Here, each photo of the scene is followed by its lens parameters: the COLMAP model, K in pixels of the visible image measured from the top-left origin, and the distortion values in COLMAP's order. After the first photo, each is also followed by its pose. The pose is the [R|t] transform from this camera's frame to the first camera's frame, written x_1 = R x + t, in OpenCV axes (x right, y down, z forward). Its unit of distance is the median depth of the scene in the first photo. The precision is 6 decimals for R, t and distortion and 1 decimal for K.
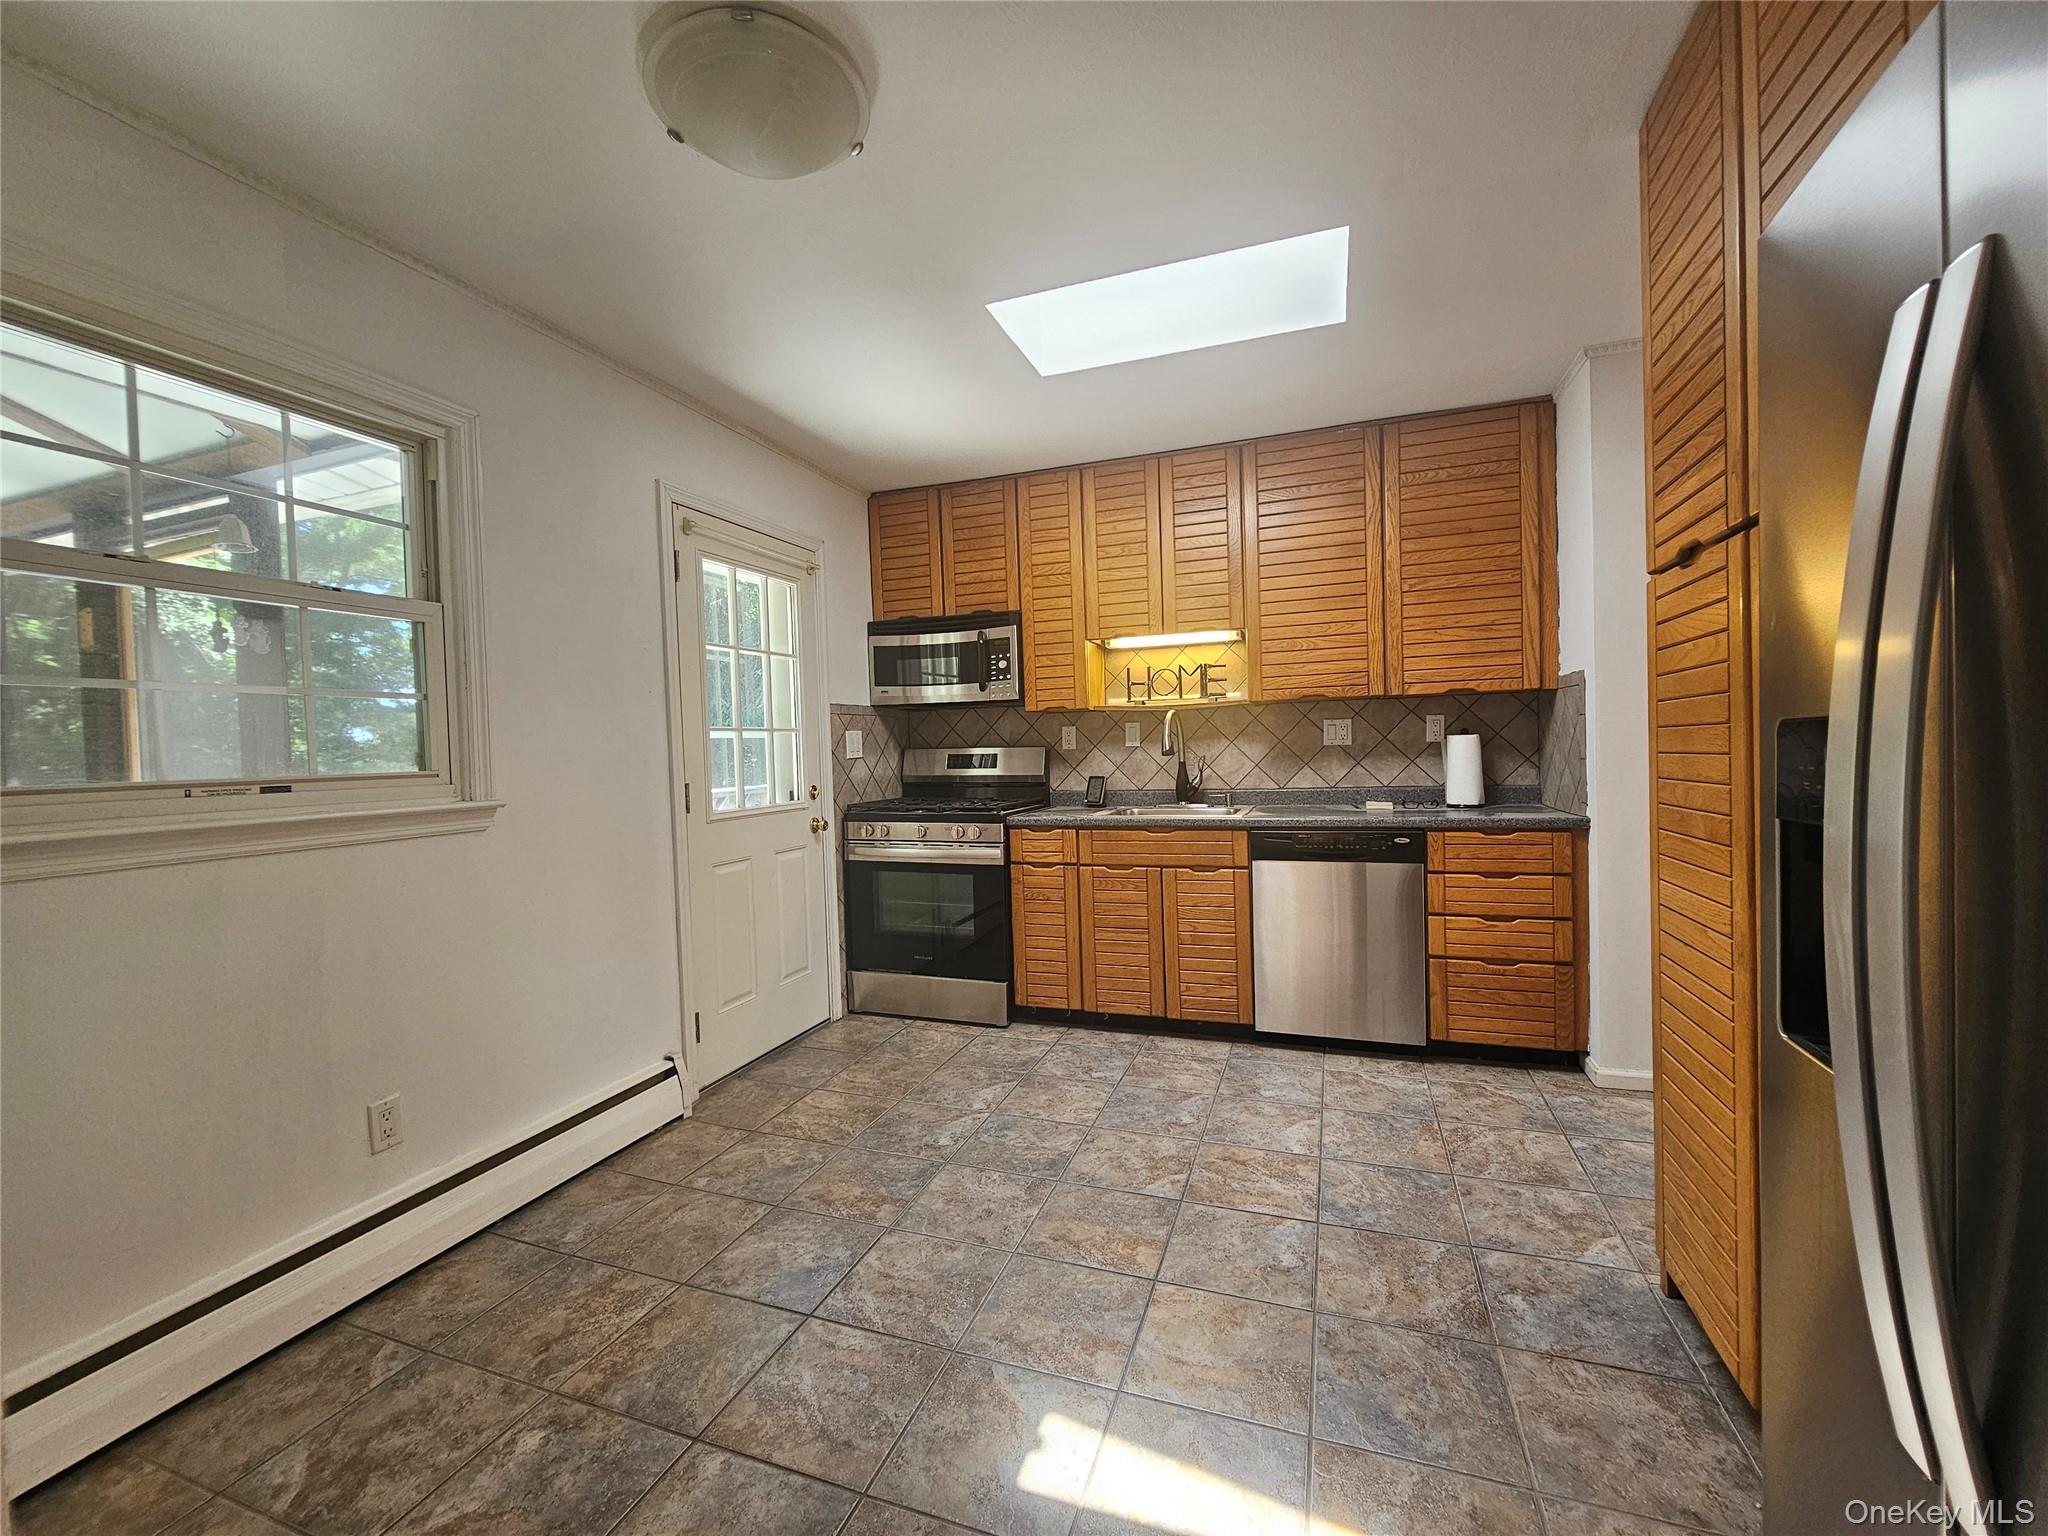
lens RADIAL K [[838.6, 0, 1031.4], [0, 838.6, 770.0], [0, 0, 1]] dist [-0.001359, 0.000237]
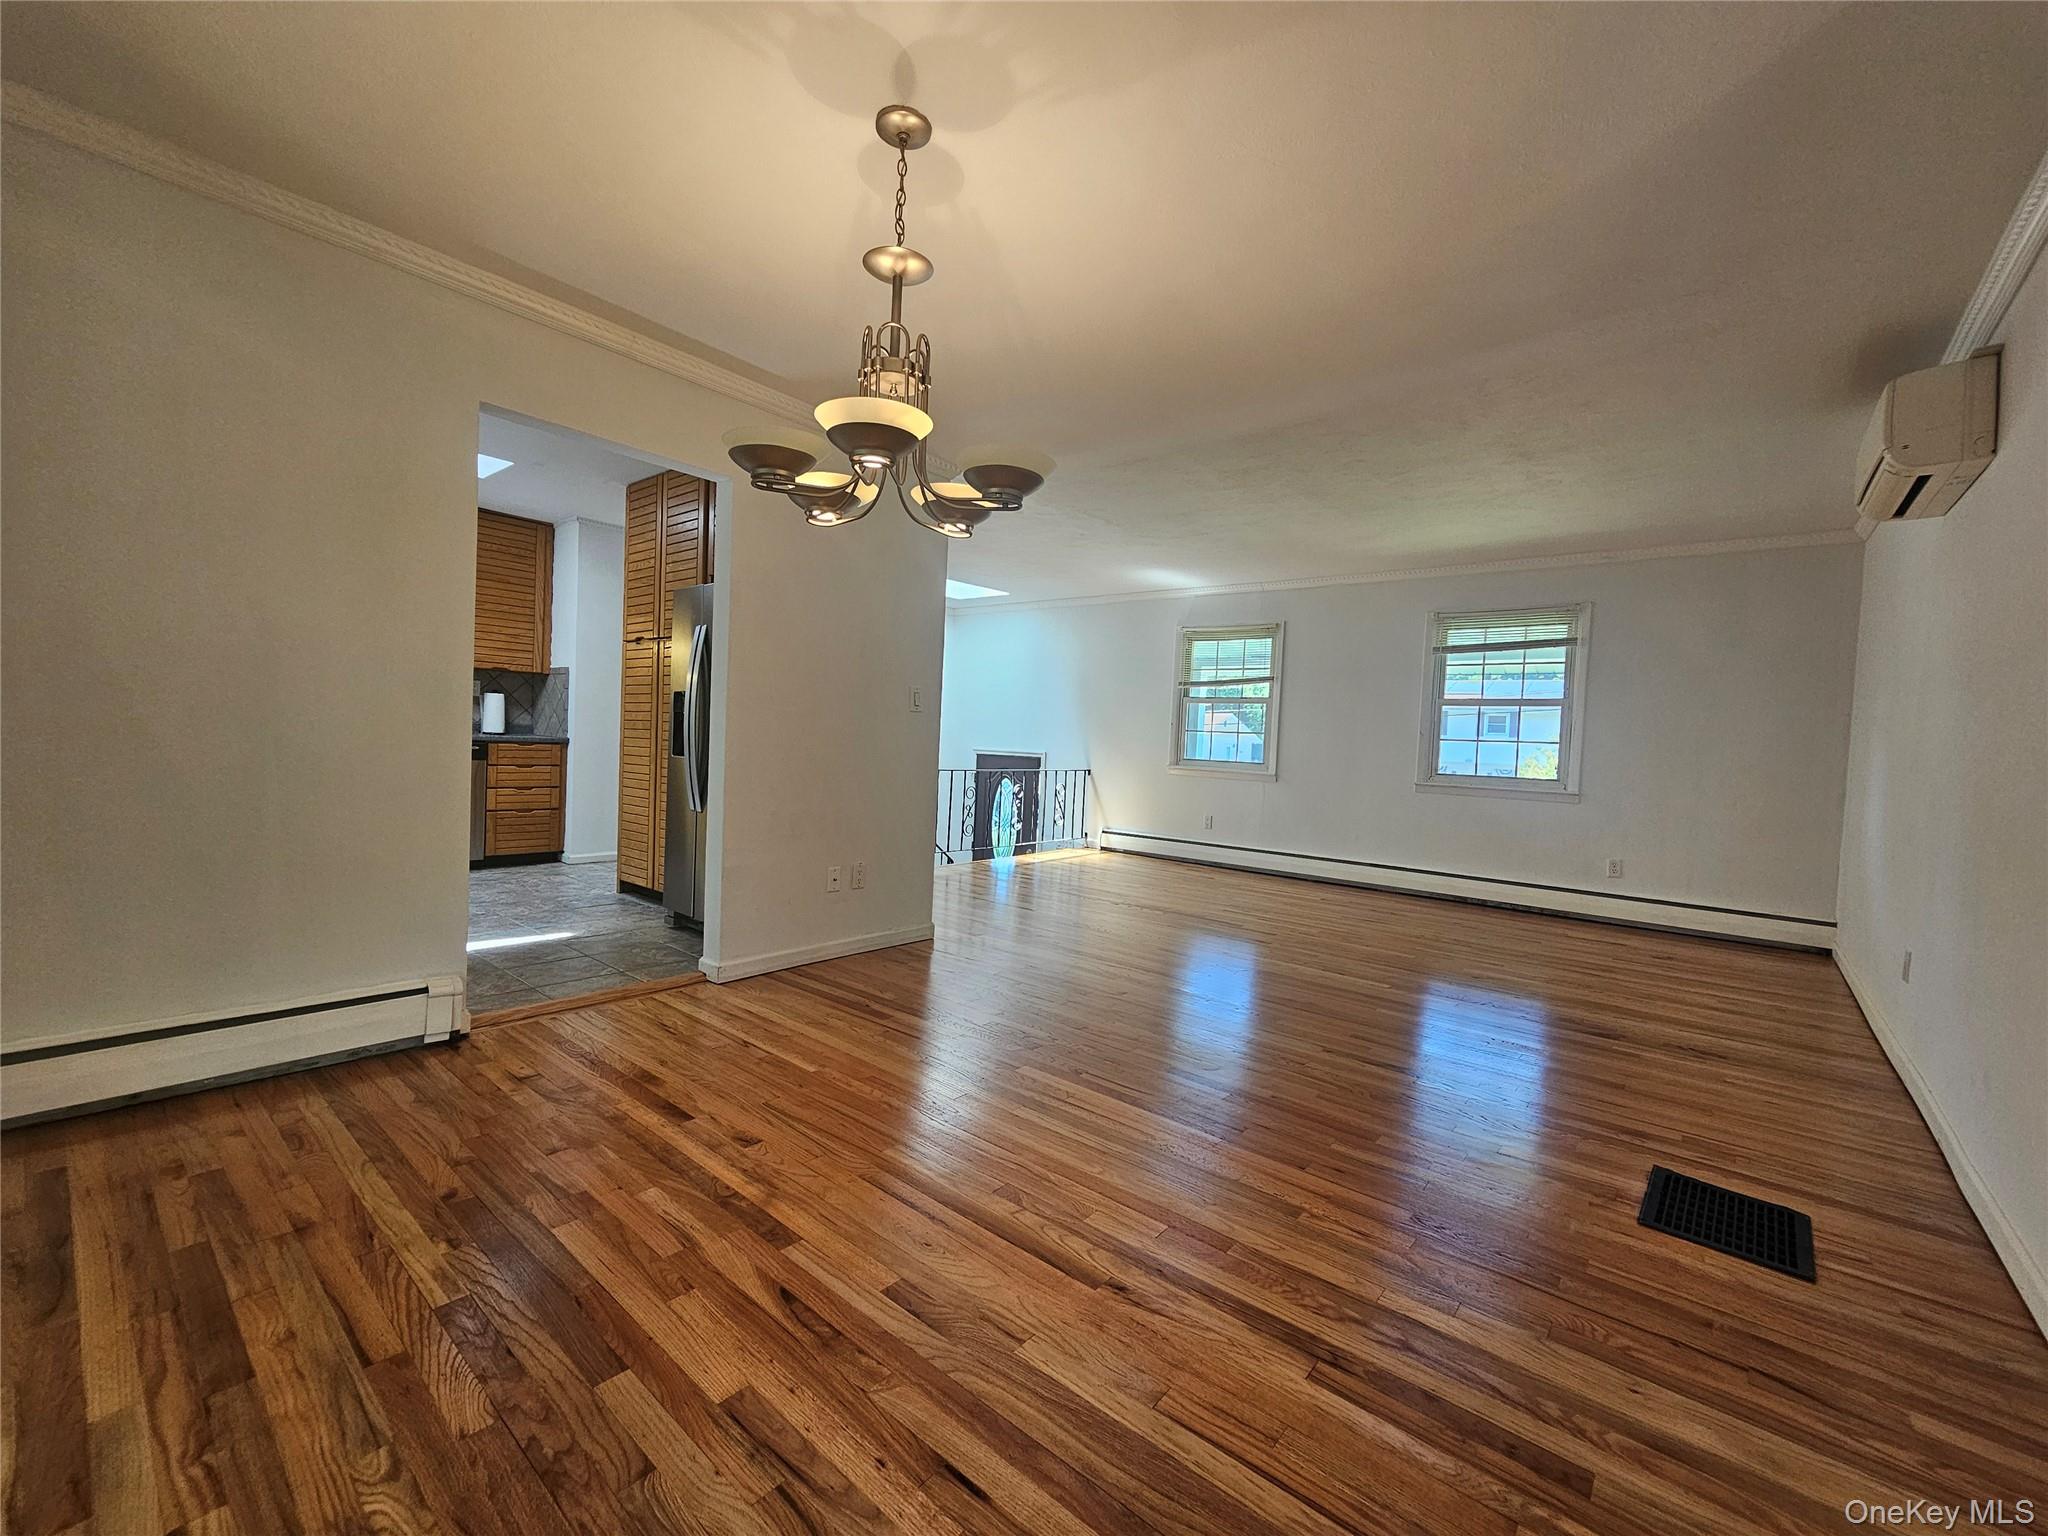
lens RADIAL K [[838.6, 0, 1028.2], [0, 838.6, 769.6], [0, 0, 1]] dist [-0.001359, 0.000237]
pose [[0.343884, 0.009682, 0.938962, -0.798844], [-0.030410, 0.999537, 0.000831, 0.087634], [-0.938520, -0.028839, 0.344019, -0.706185]]
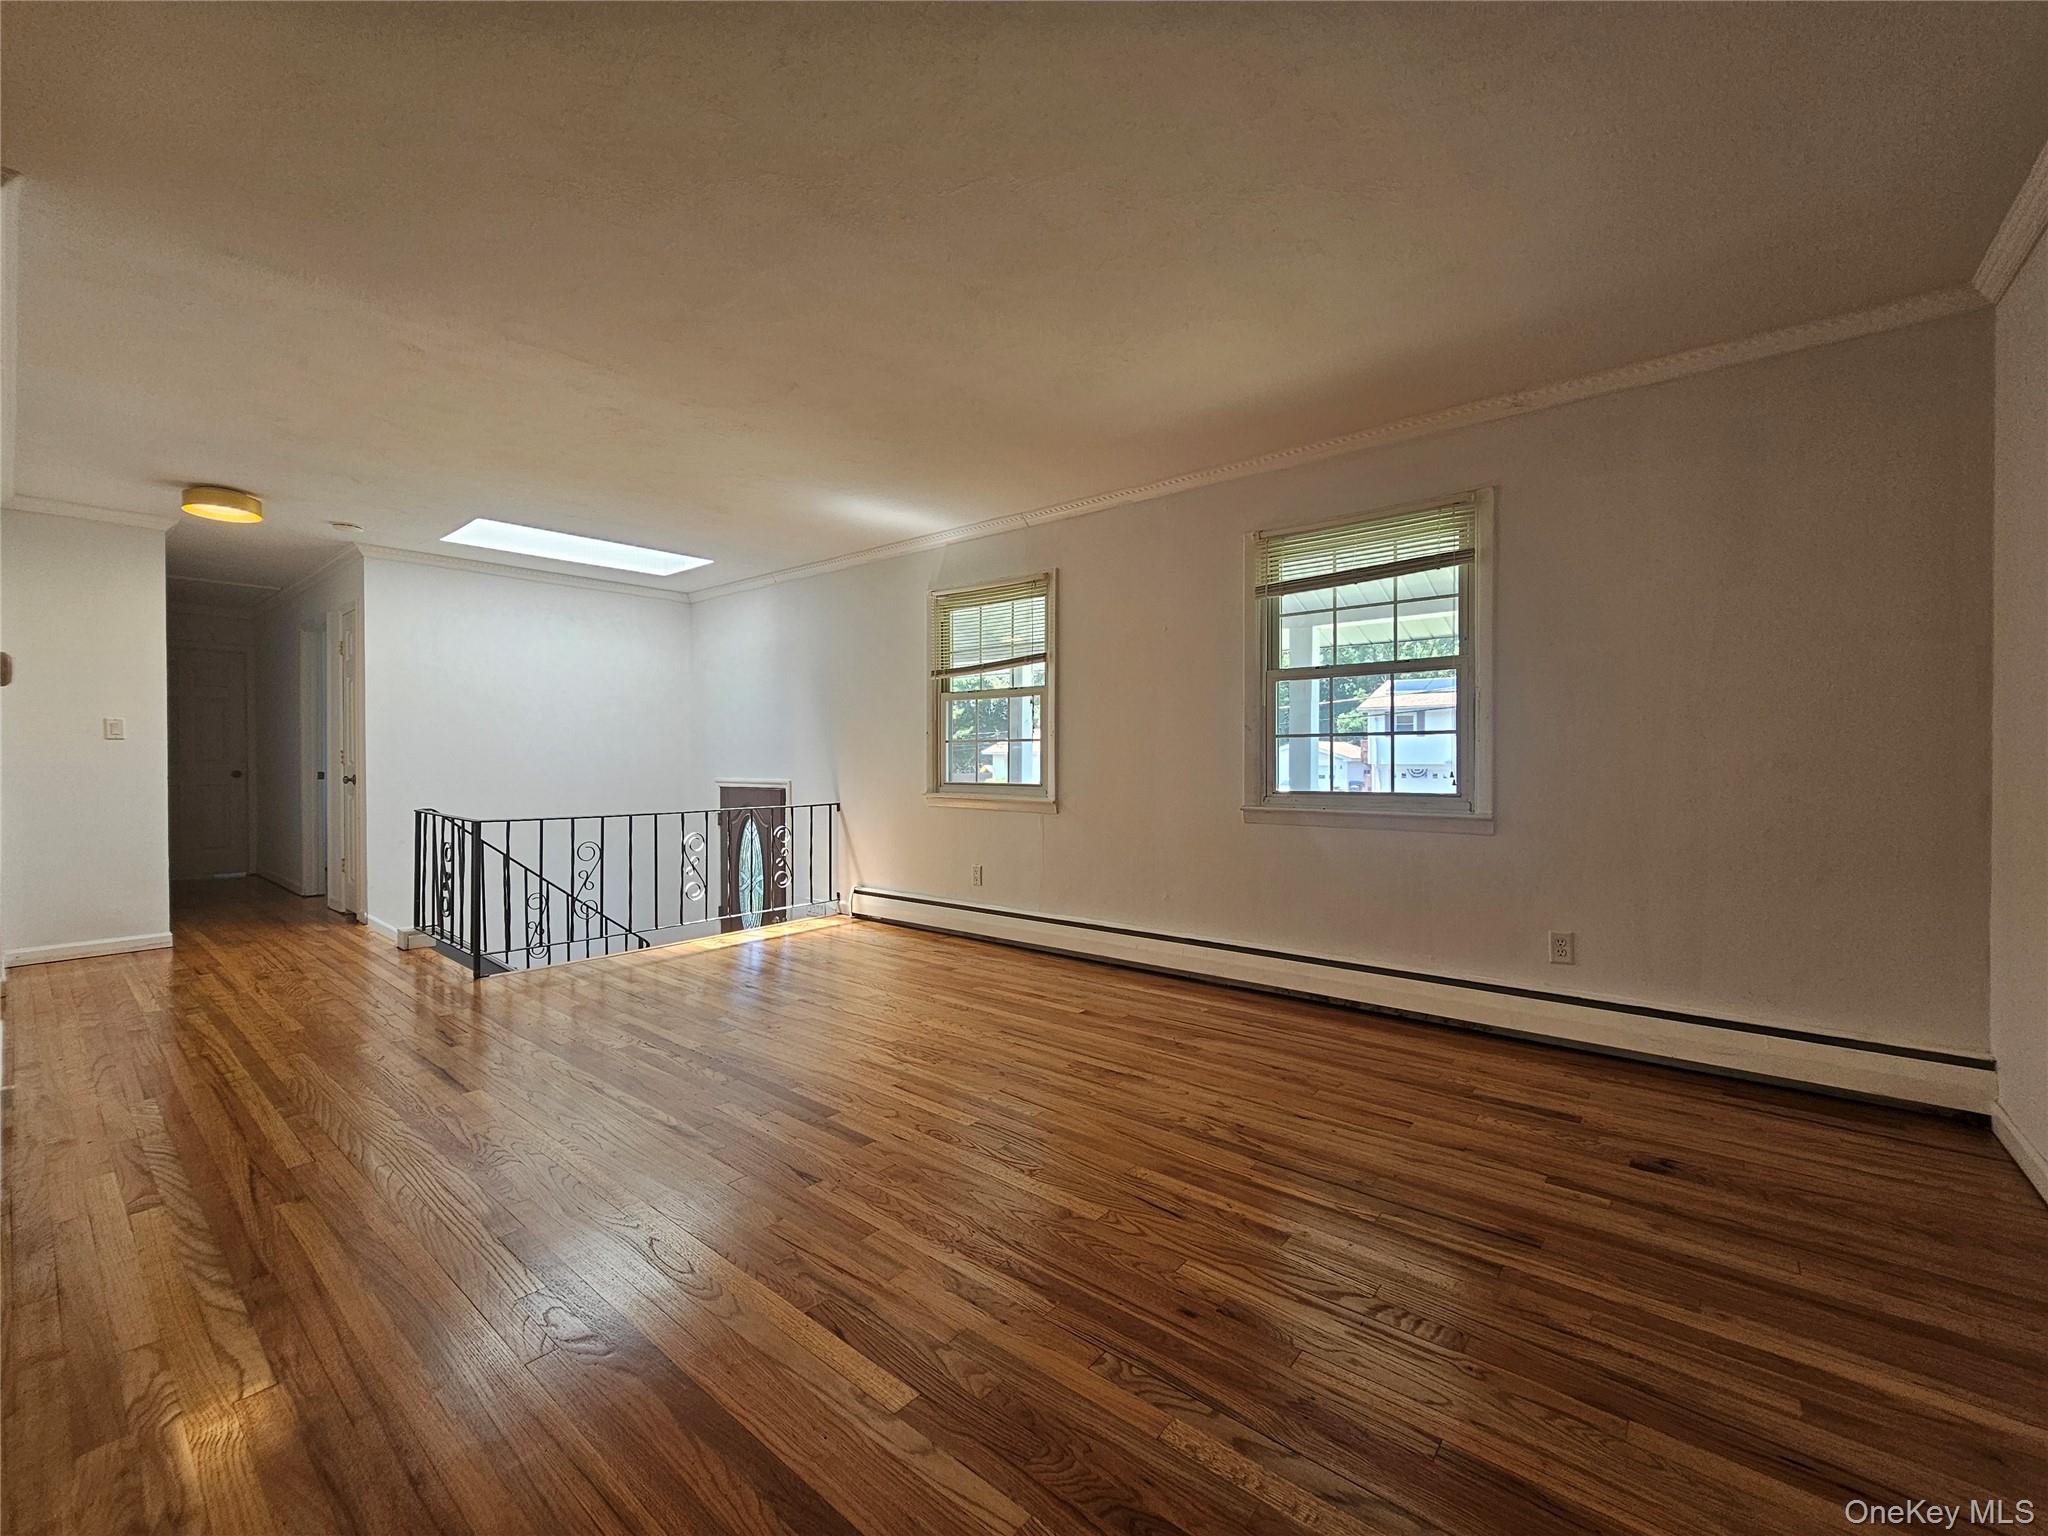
lens RADIAL K [[838.6, 0, 1036.1], [0, 838.6, 771.3], [0, 0, 1]] dist [-0.001359, 0.000237]
pose [[0.336103, 0.016238, 0.941685, 0.112383], [0.016427, 0.999598, -0.023100, 0.063830], [-0.941682, 0.023232, 0.335701, -1.007614]]
